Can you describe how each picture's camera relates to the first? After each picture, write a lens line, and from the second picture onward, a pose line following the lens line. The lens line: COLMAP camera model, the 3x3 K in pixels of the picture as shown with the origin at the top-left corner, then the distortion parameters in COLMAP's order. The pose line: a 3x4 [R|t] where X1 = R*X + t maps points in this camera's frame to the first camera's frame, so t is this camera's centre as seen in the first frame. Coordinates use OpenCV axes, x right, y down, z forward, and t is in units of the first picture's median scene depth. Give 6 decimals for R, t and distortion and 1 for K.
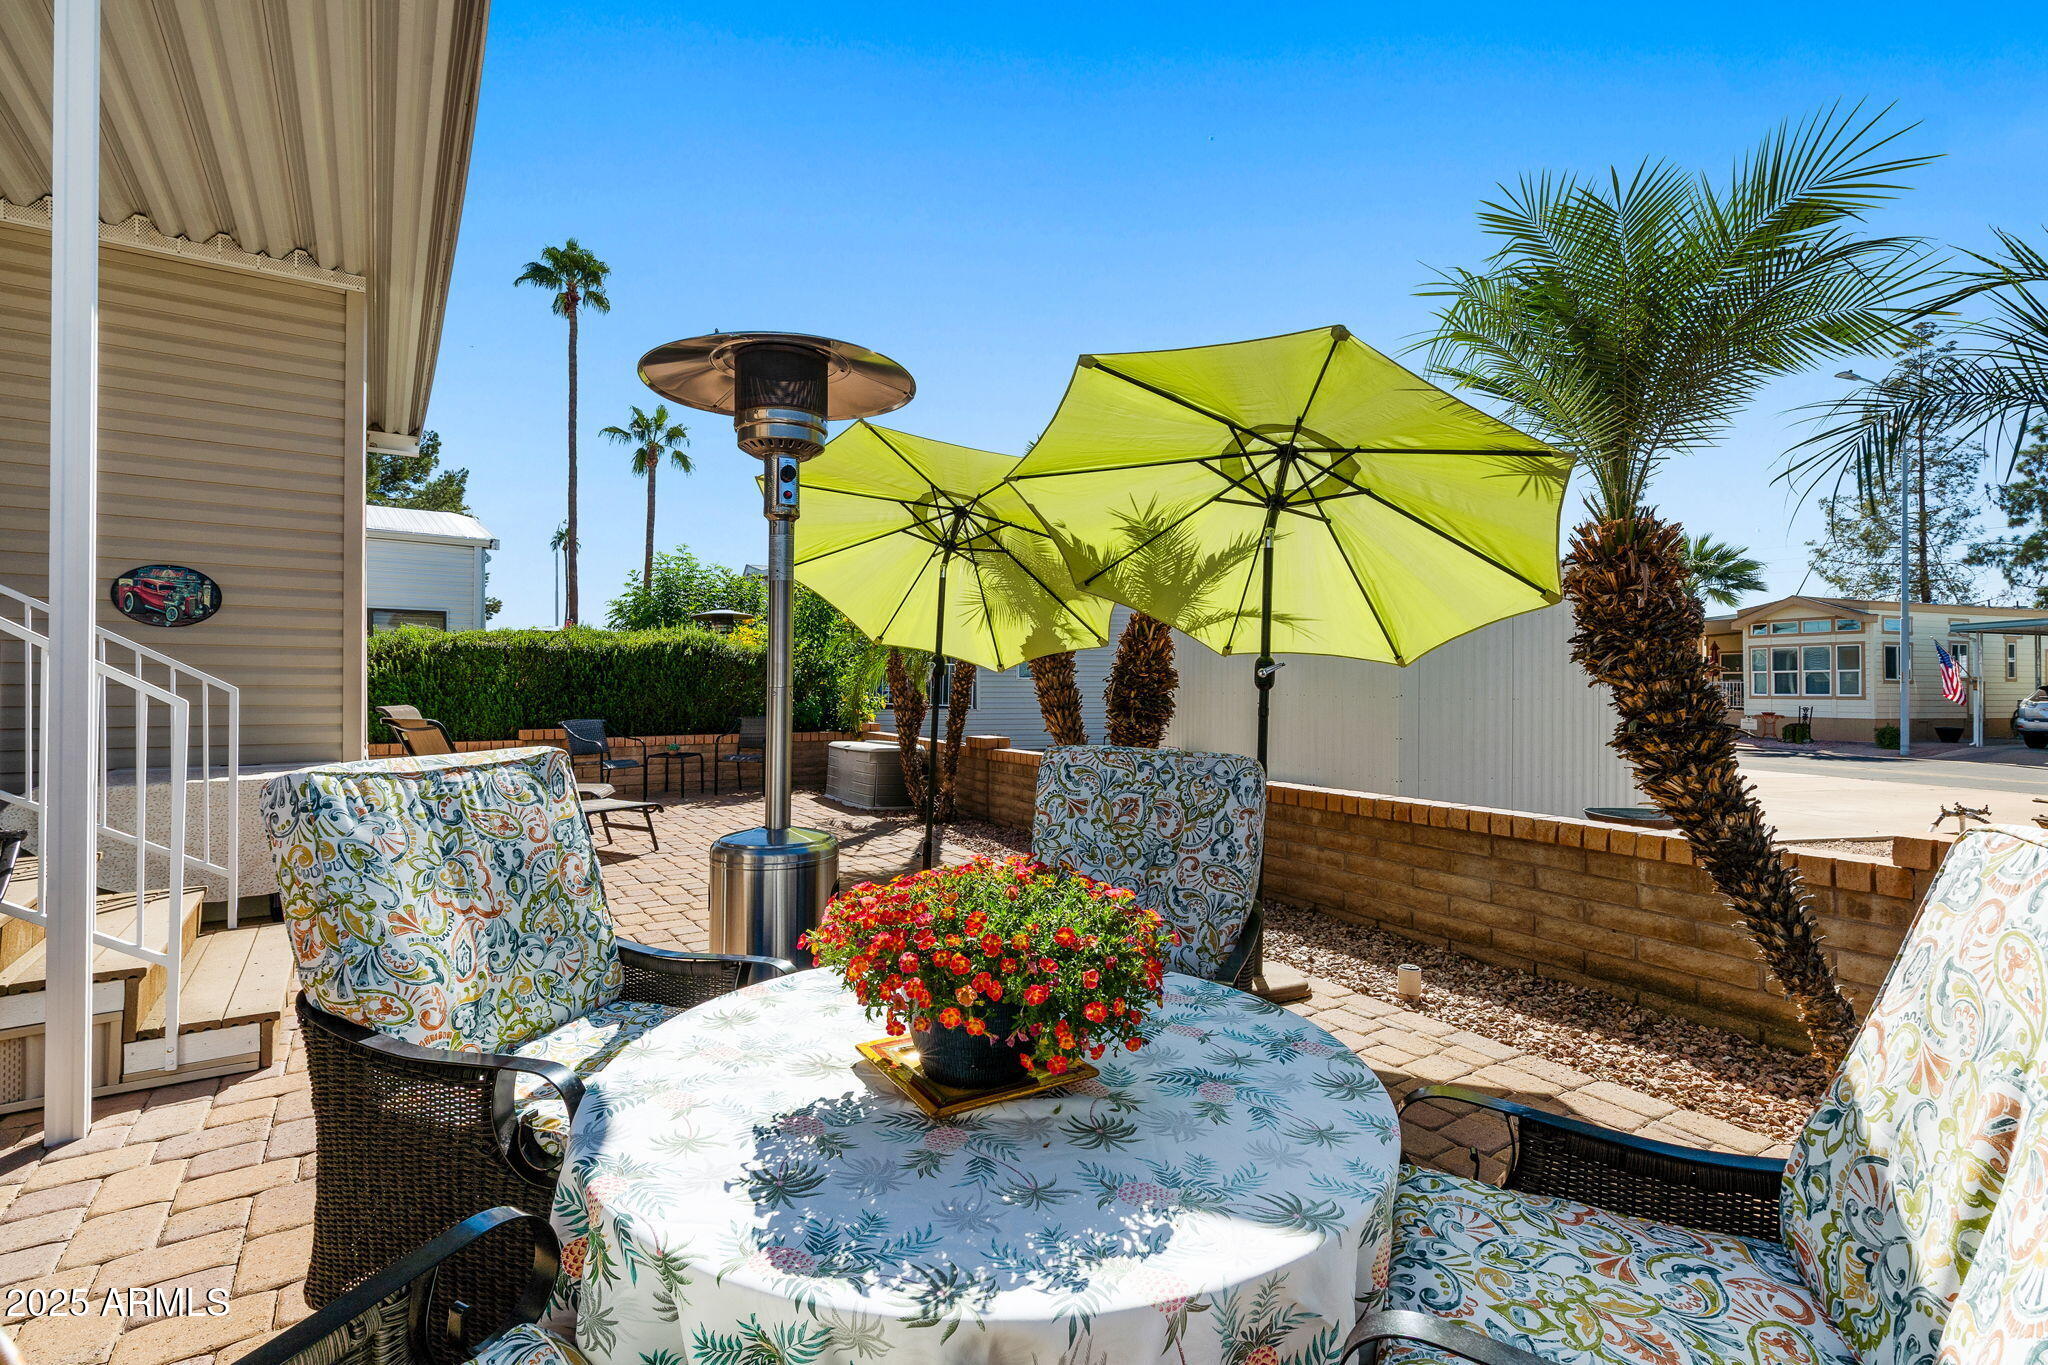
lens RADIAL K [[898.4, 0, 1016.6], [0, 898.4, 696.4], [0, 0, 1]] dist [-0.000756, 0.000087]
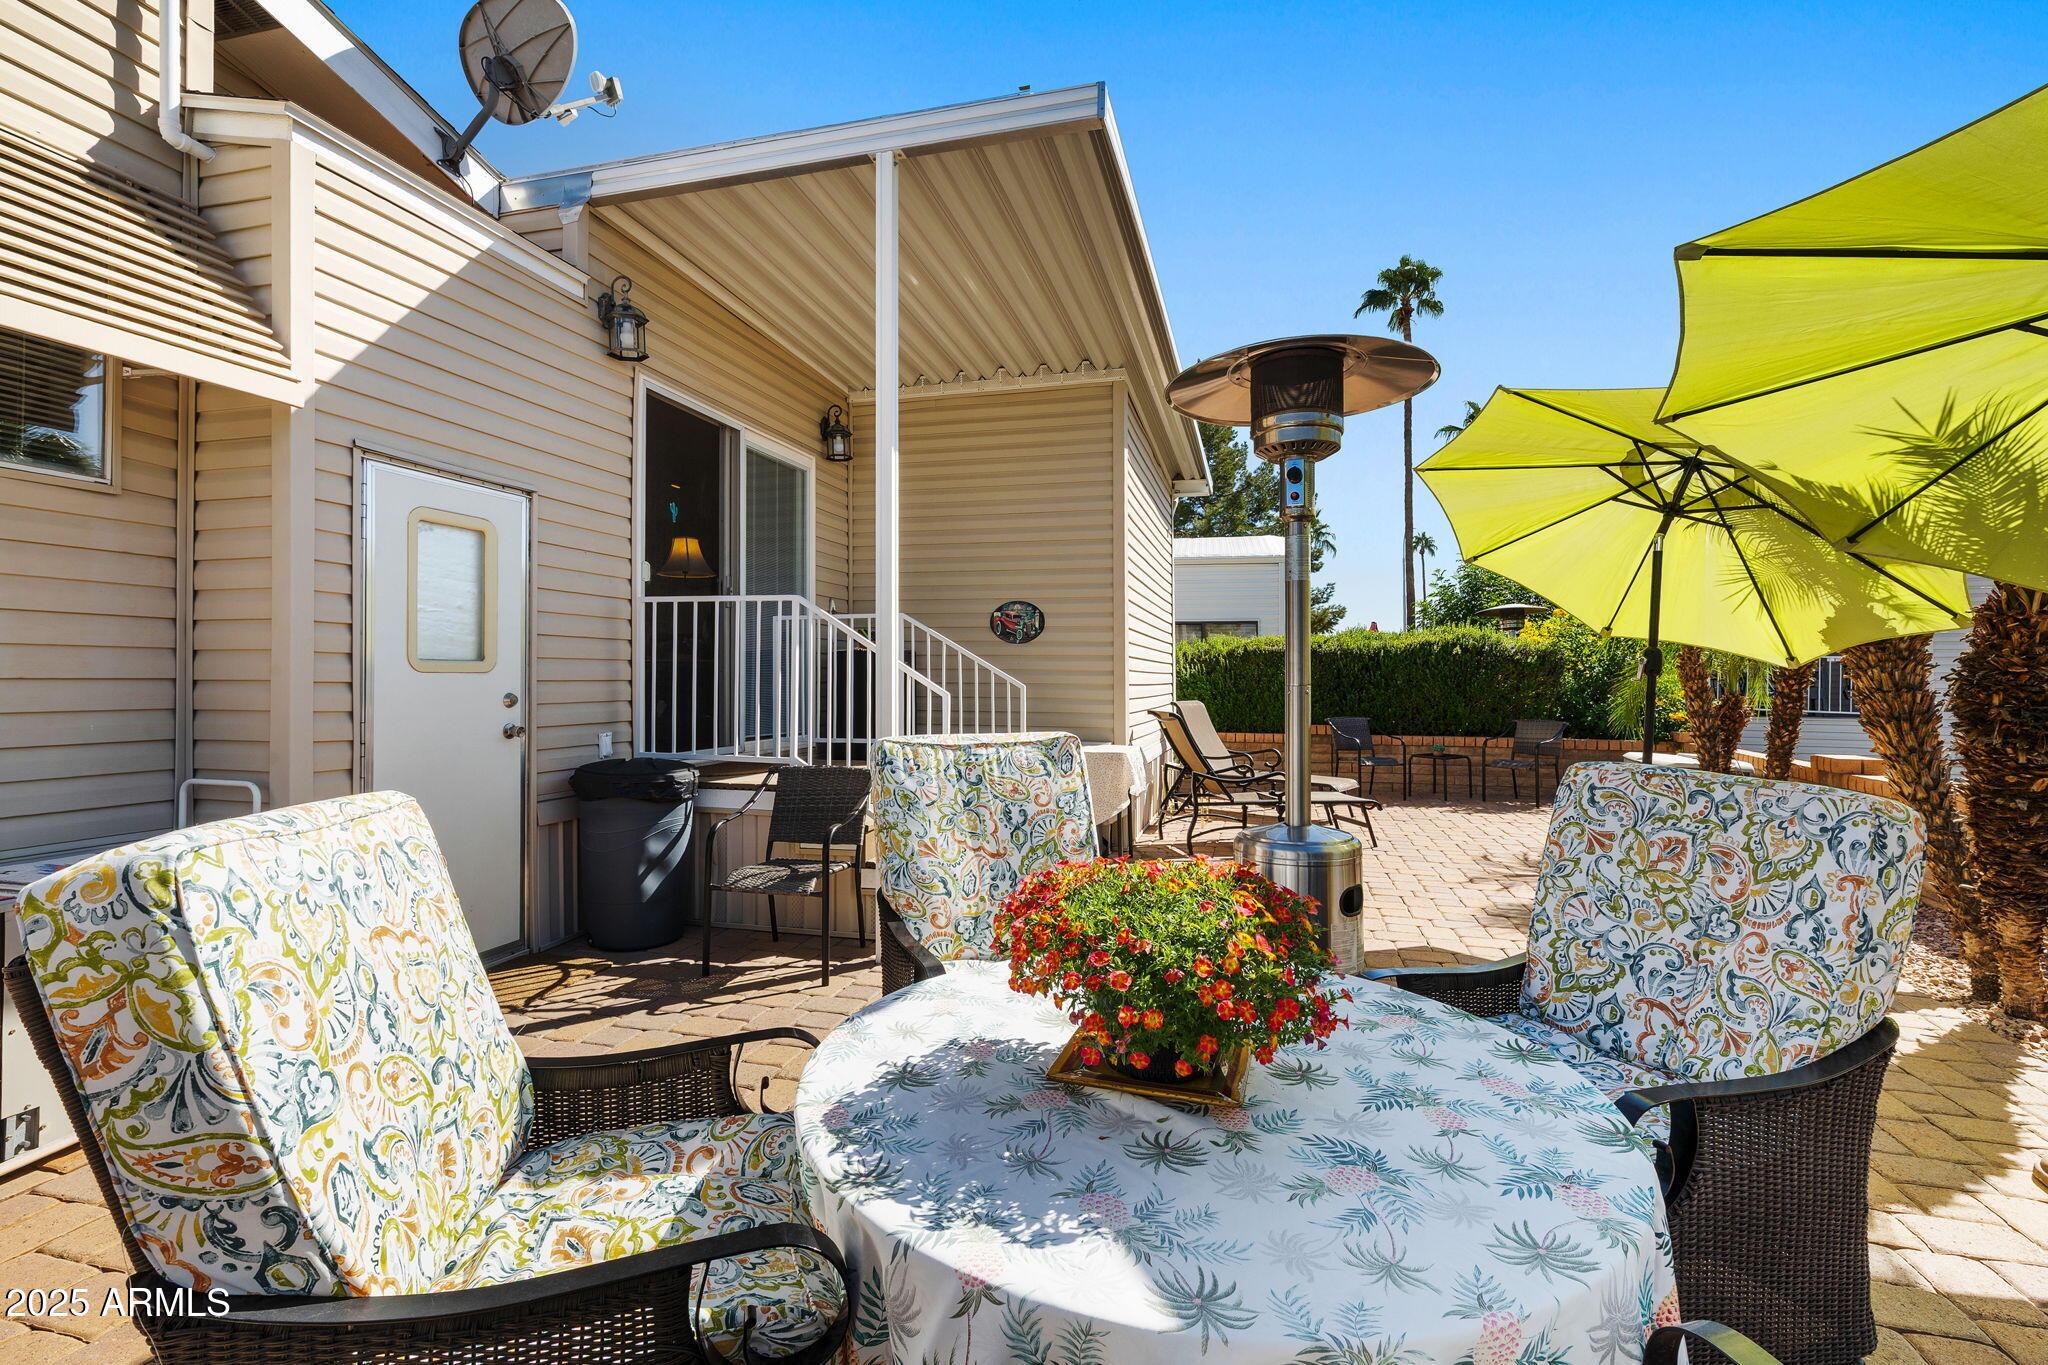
lens RADIAL K [[889.5, 0, 1024.6], [0, 889.5, 687.4], [0, 0, 1]] dist [-0.000415, -0.000200]
pose [[0.661093, 0.004634, -0.750290, 0.327221], [-0.011958, 0.999919, -0.004361, -0.000594], [0.750209, 0.011855, 0.661095, 0.120770]]
